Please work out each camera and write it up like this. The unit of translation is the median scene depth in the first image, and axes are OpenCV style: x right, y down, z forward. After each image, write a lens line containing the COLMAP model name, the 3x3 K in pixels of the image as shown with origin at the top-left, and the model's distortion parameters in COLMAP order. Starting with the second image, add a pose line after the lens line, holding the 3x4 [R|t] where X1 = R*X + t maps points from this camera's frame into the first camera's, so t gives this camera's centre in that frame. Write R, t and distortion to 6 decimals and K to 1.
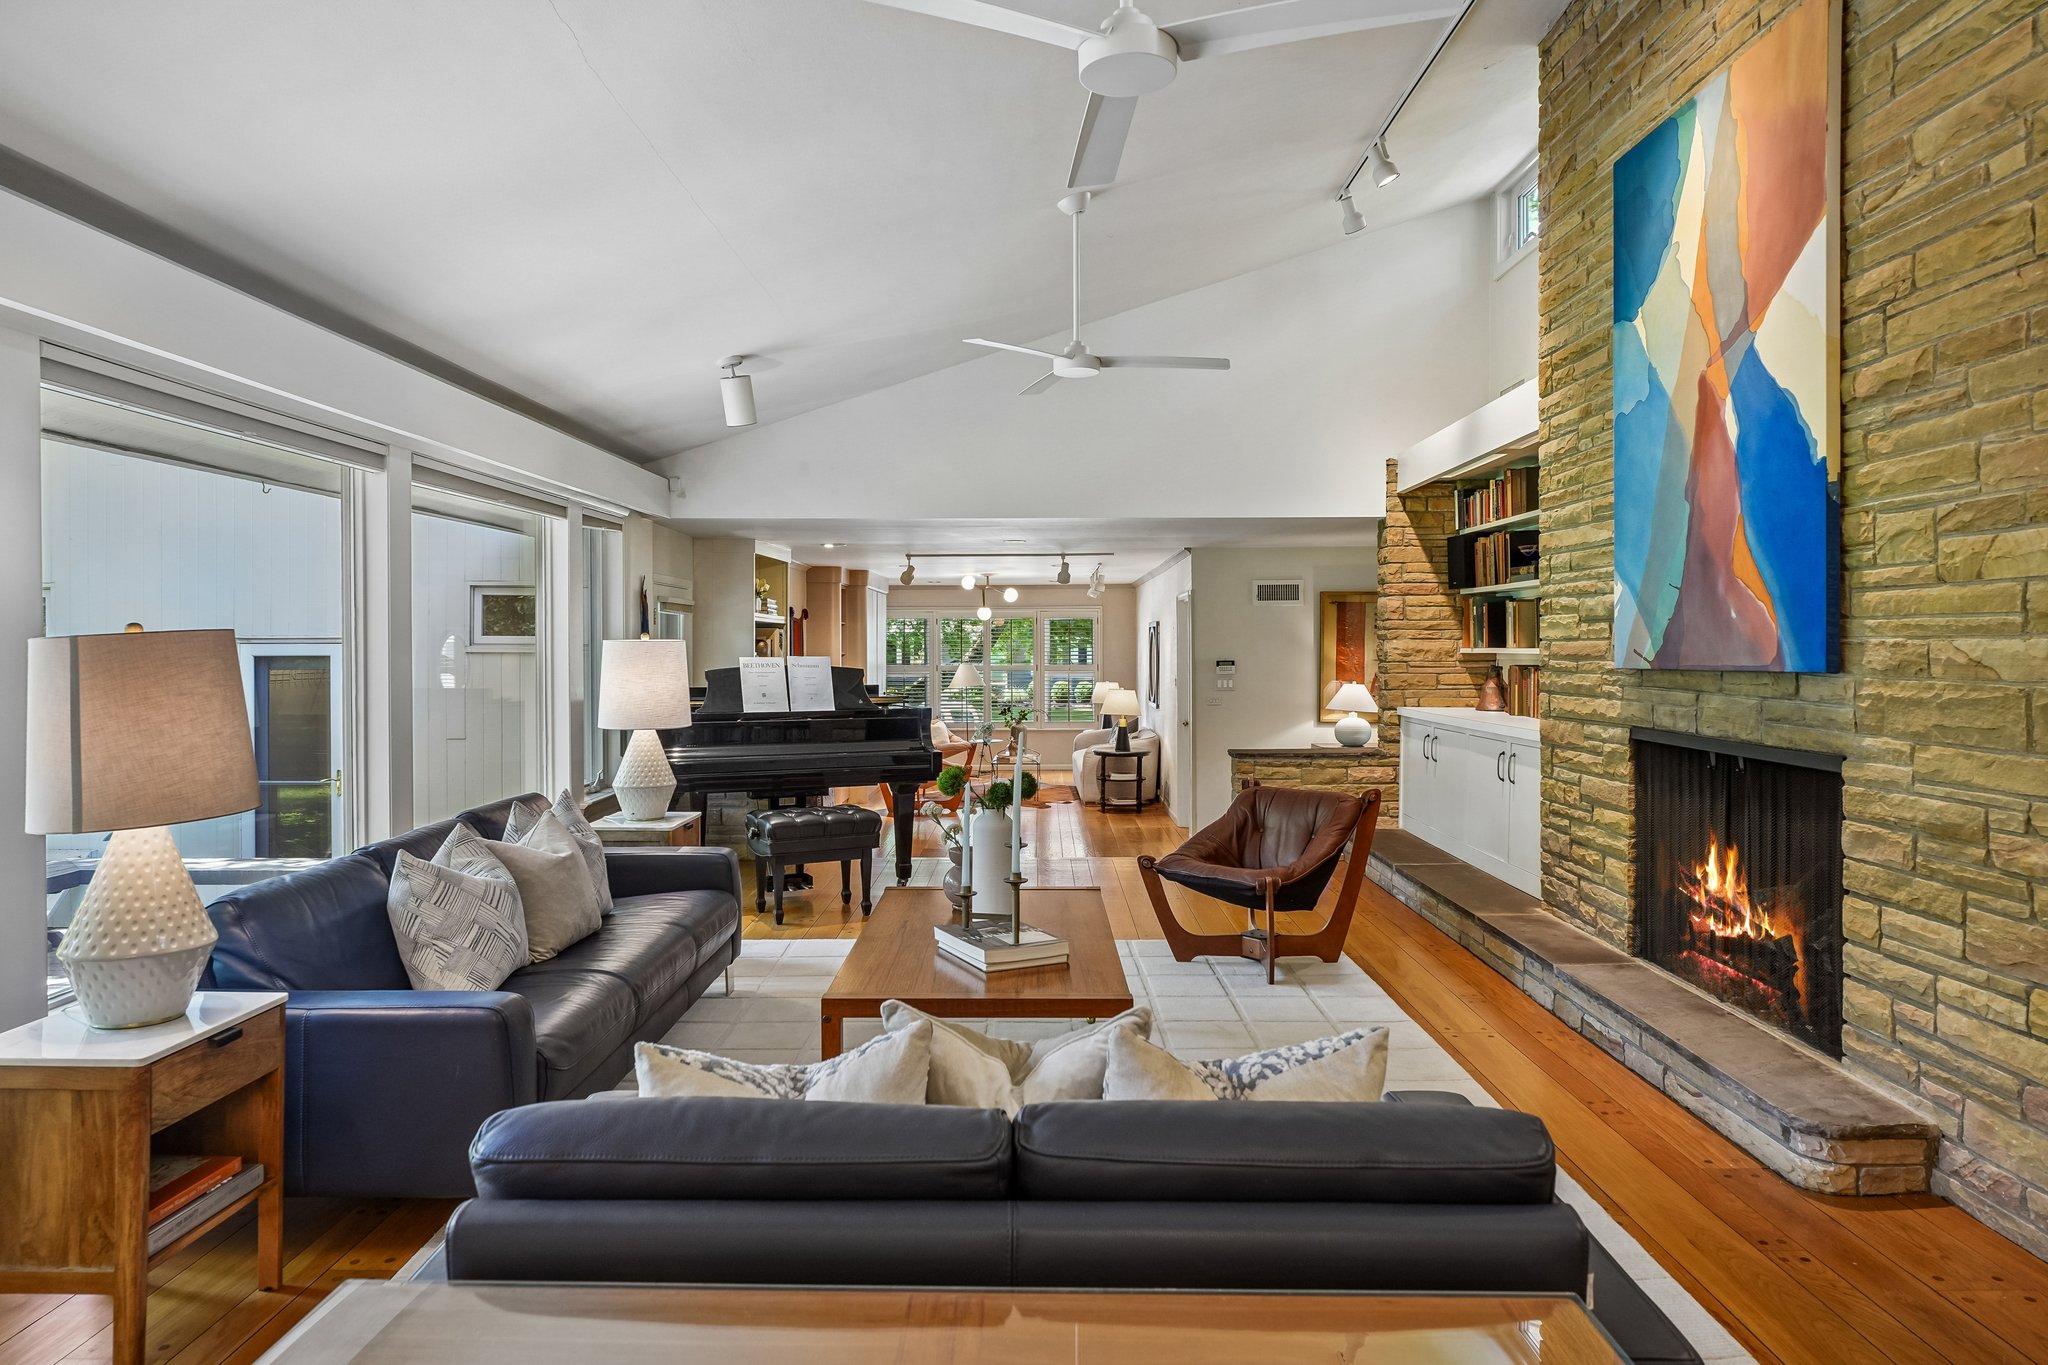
lens RADIAL K [[1252.5, 0, 1013.0], [0, 1252.5, 643.2], [0, 0, 1]] dist [-0.000670, 0.001268]
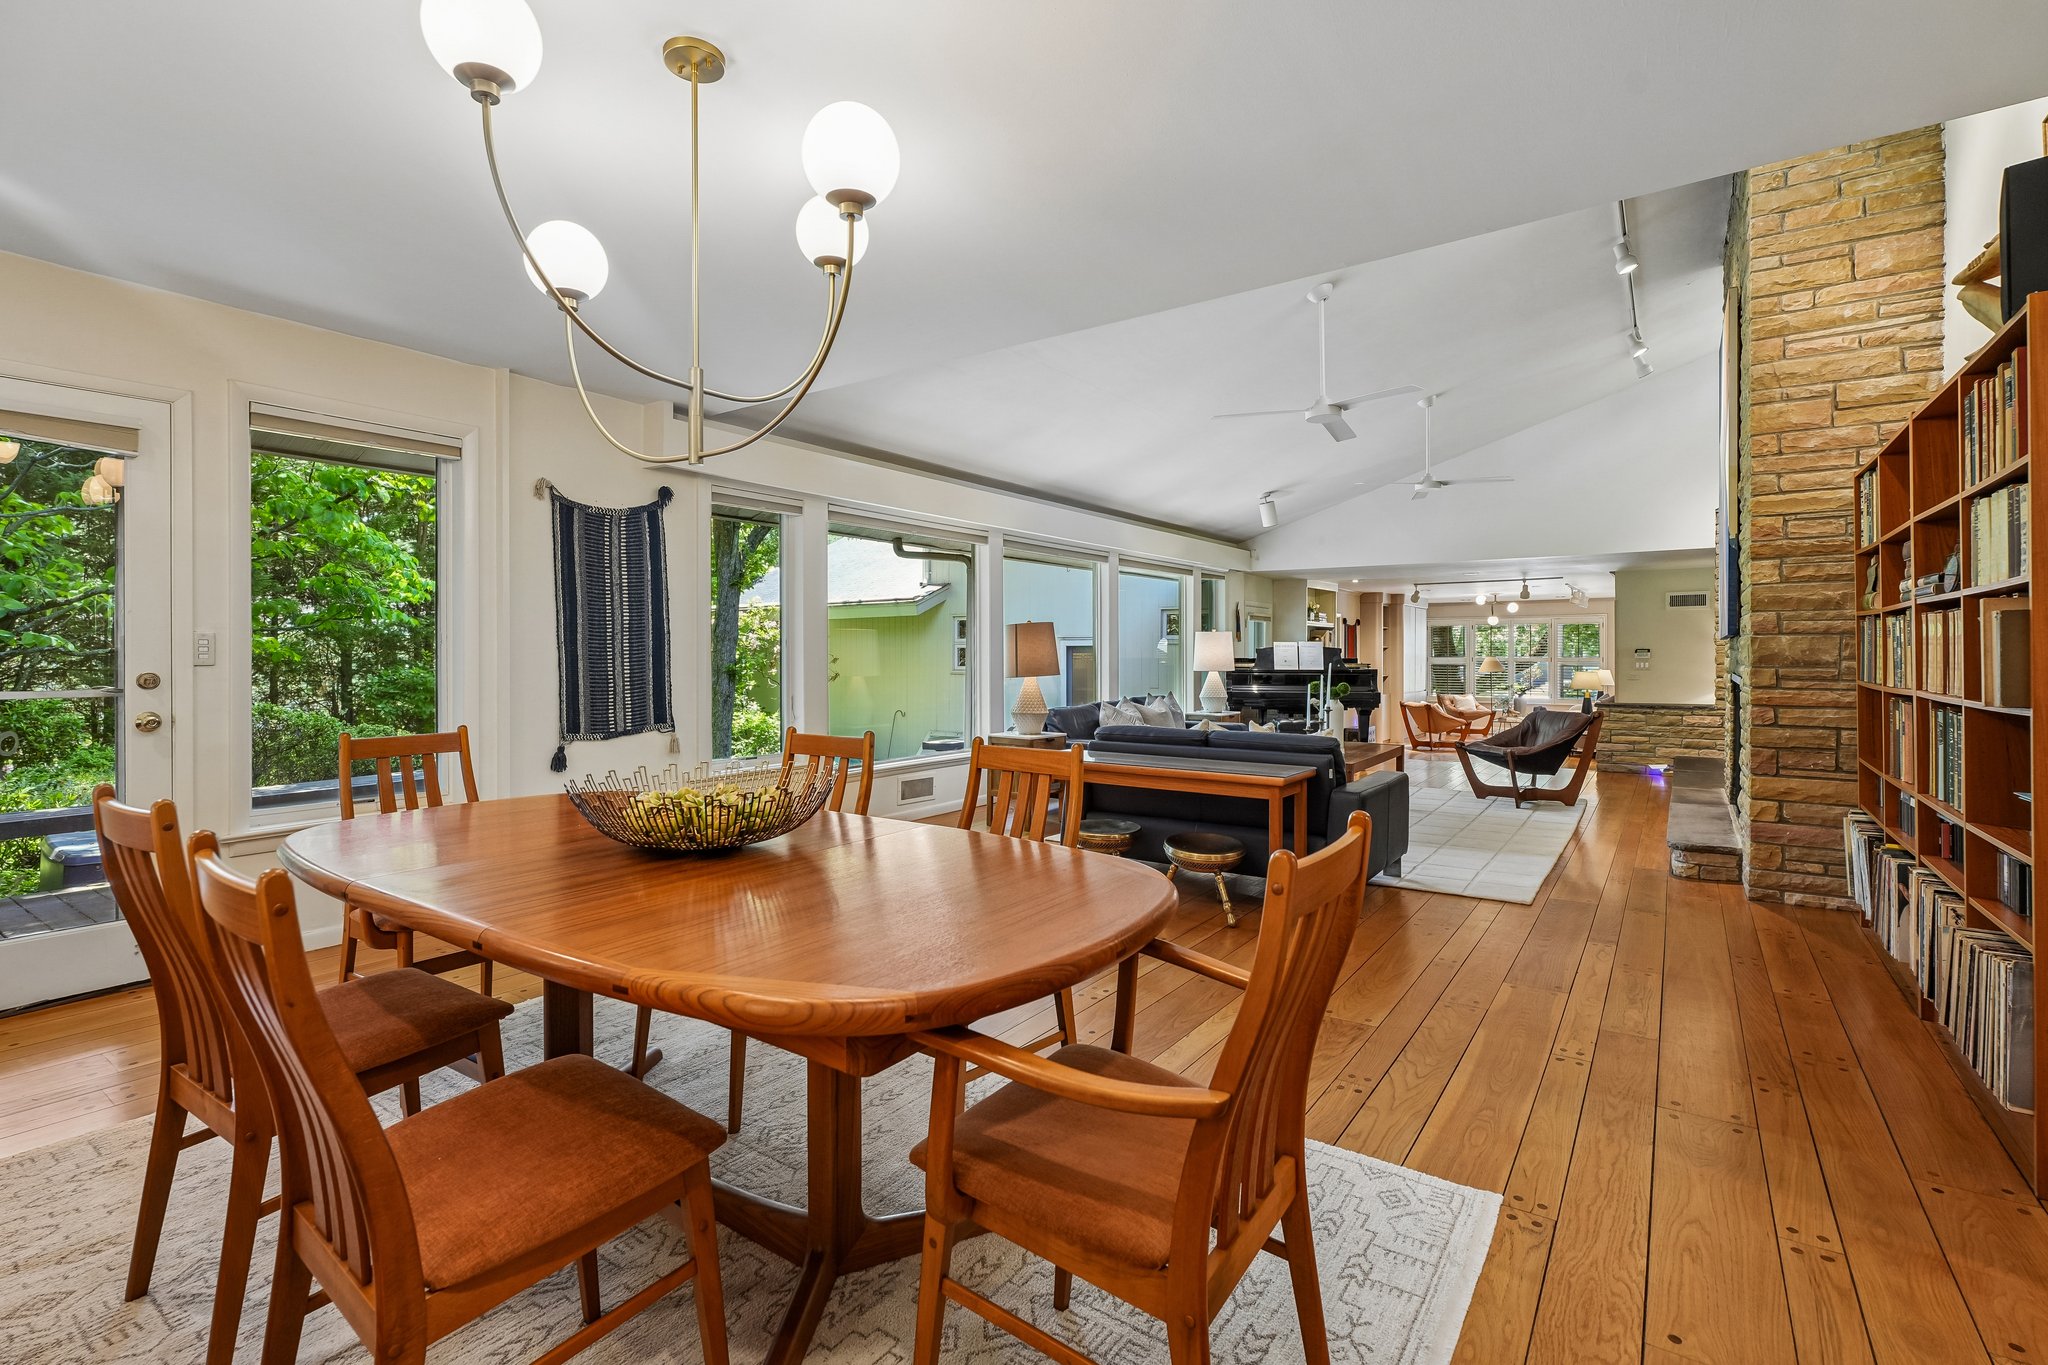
lens RADIAL K [[917.9, 0, 1024.2], [0, 917.9, 663.8], [0, 0, 1]] dist [-0.007668, 0.002324]
pose [[0.826029, 0.007893, -0.563572, 0.508971], [0.000097, 0.999900, 0.014145, 0.046379], [0.563628, -0.011739, 0.825946, -0.780974]]
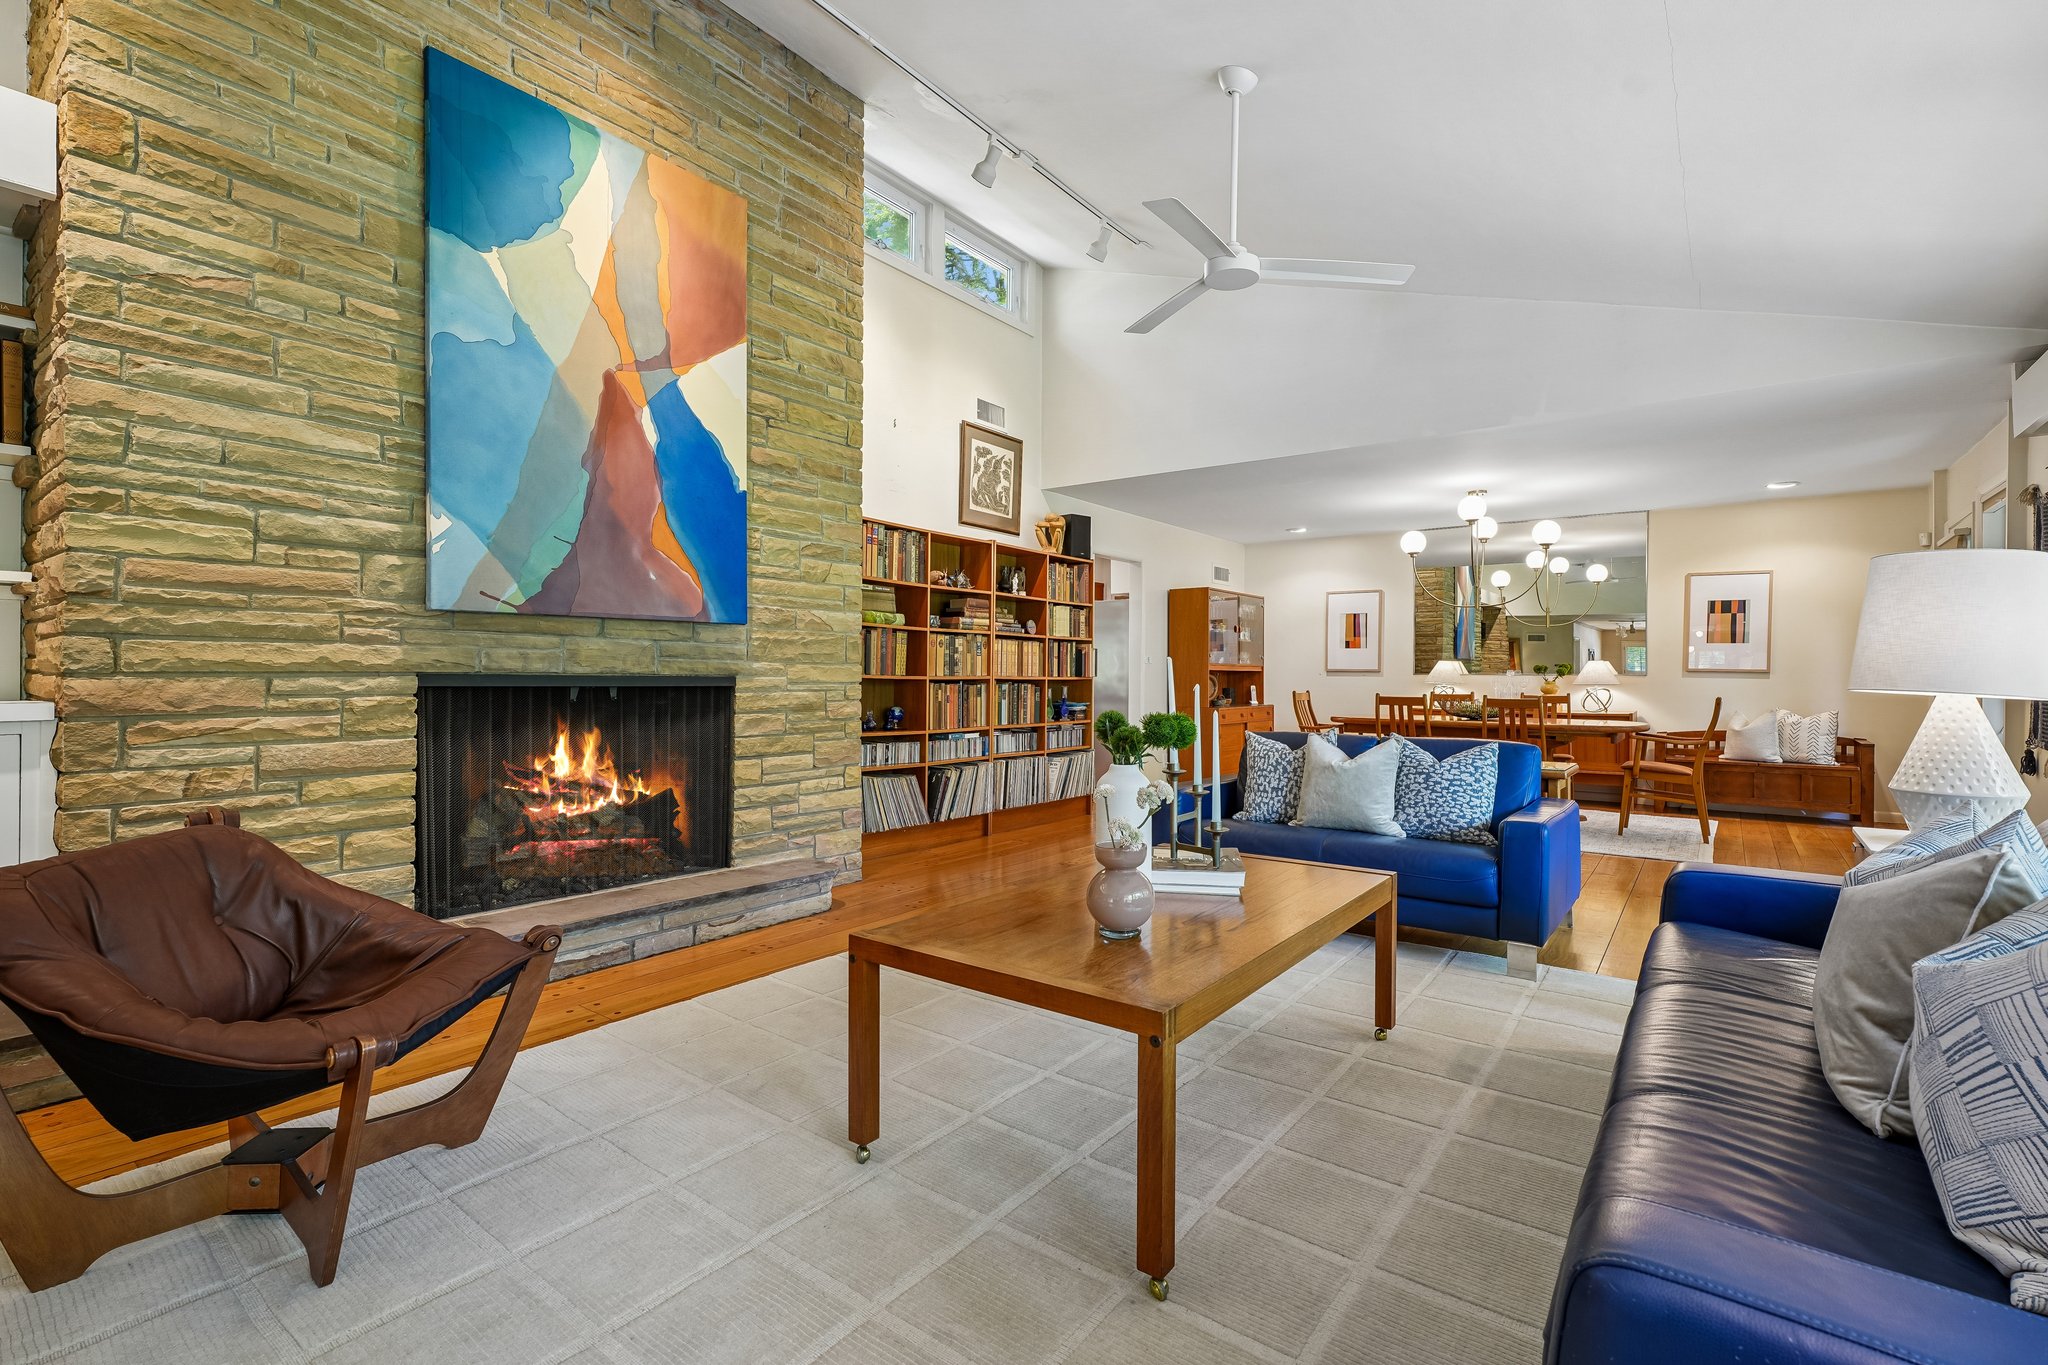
lens RADIAL K [[917.9, 0, 1028.9], [0, 917.9, 674.9], [0, 0, 1]] dist [-0.007668, 0.002324]
pose [[-0.808840, -0.006350, 0.587995, -0.305684], [-0.009595, 0.999951, -0.002399, 0.077788], [-0.587951, -0.007582, -0.808861, 1.533910]]
